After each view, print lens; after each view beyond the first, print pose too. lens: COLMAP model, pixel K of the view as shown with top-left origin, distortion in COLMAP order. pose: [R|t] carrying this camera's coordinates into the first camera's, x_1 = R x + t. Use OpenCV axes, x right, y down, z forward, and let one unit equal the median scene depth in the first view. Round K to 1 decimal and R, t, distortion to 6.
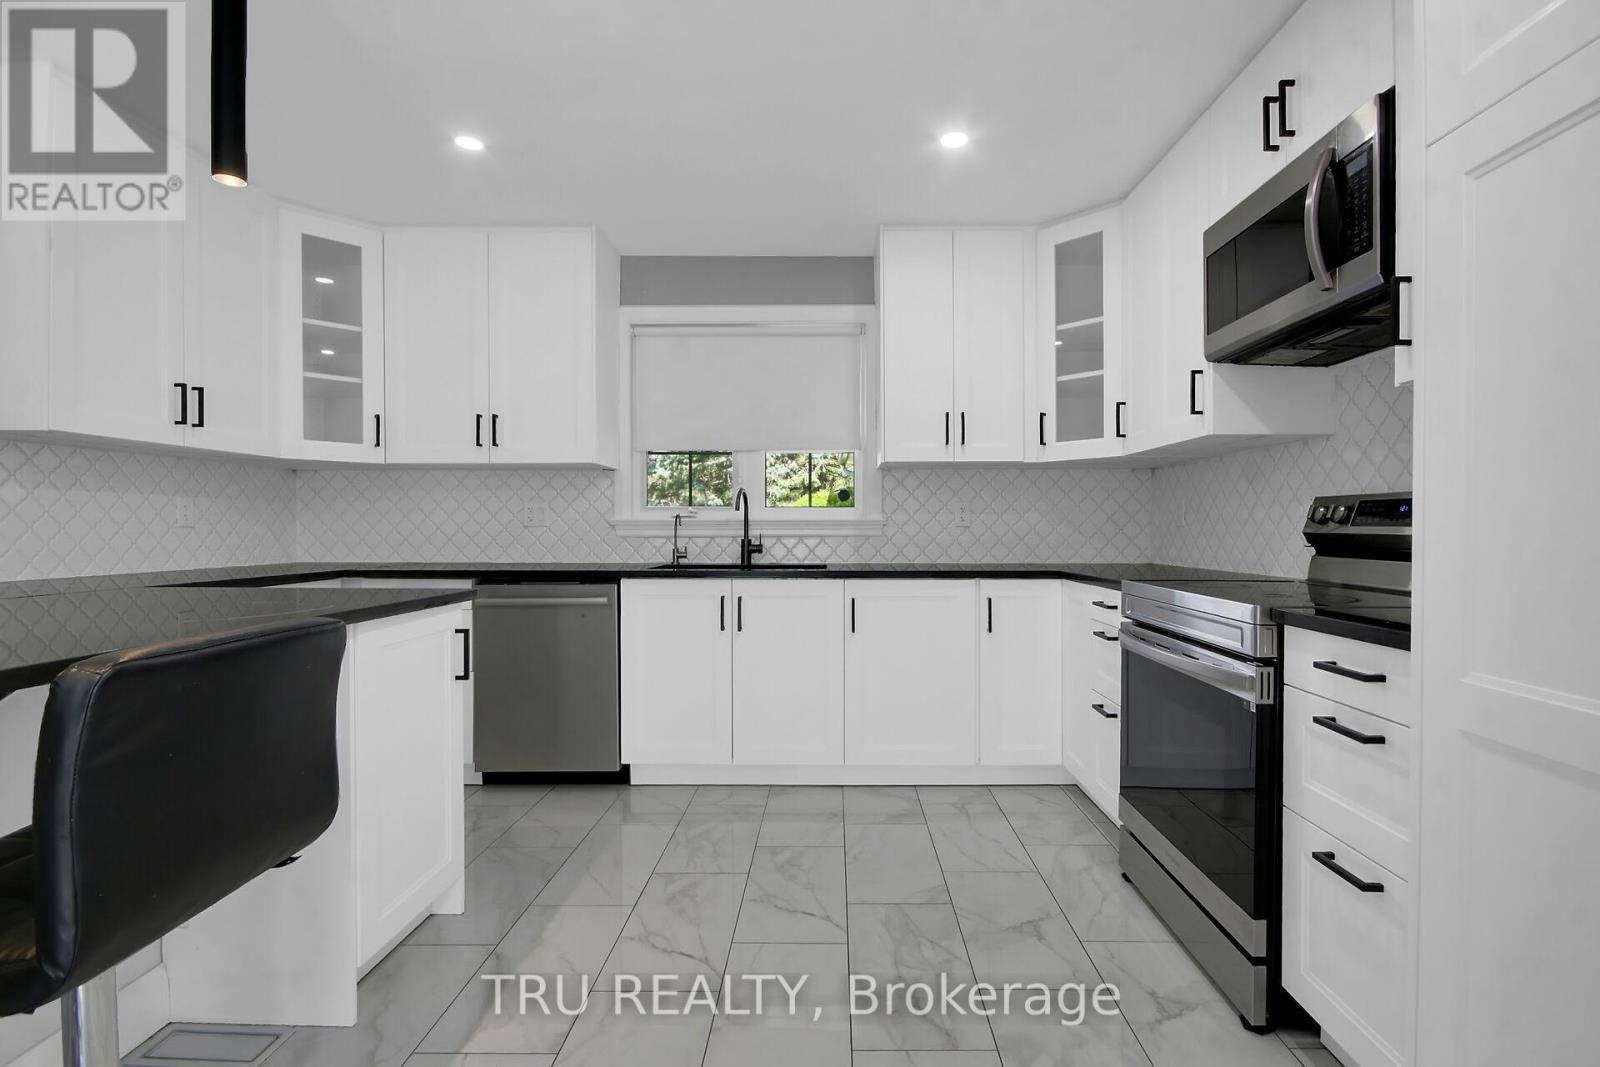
lens RADIAL K [[796.0, 0, 831.3], [0, 796.0, 534.1], [0, 0, 1]] dist [0.000540, -0.000588]
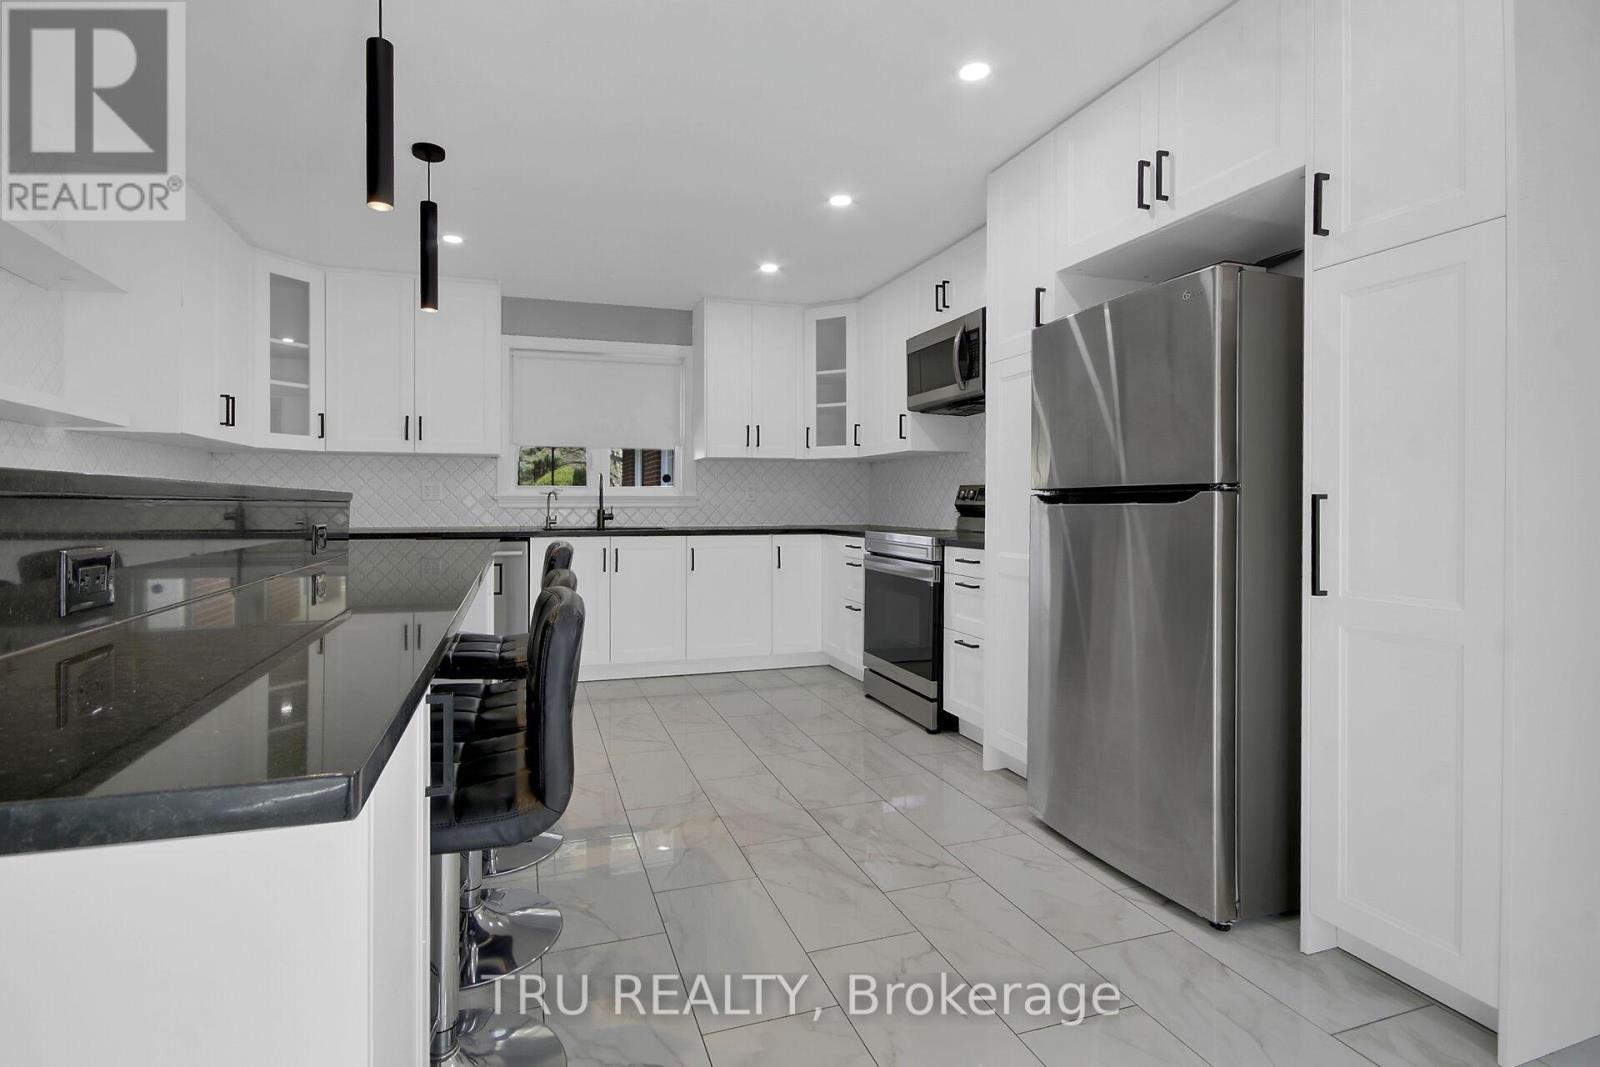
lens RADIAL K [[810.7, 0, 793.6], [0, 810.7, 509.0], [0, 0, 1]] dist [-0.001457, -0.000243]
pose [[0.947820, -0.001791, 0.318800, -0.318961], [0.001534, 0.999998, 0.001058, 0.005488], [-0.318801, -0.000514, 0.947821, -0.585166]]
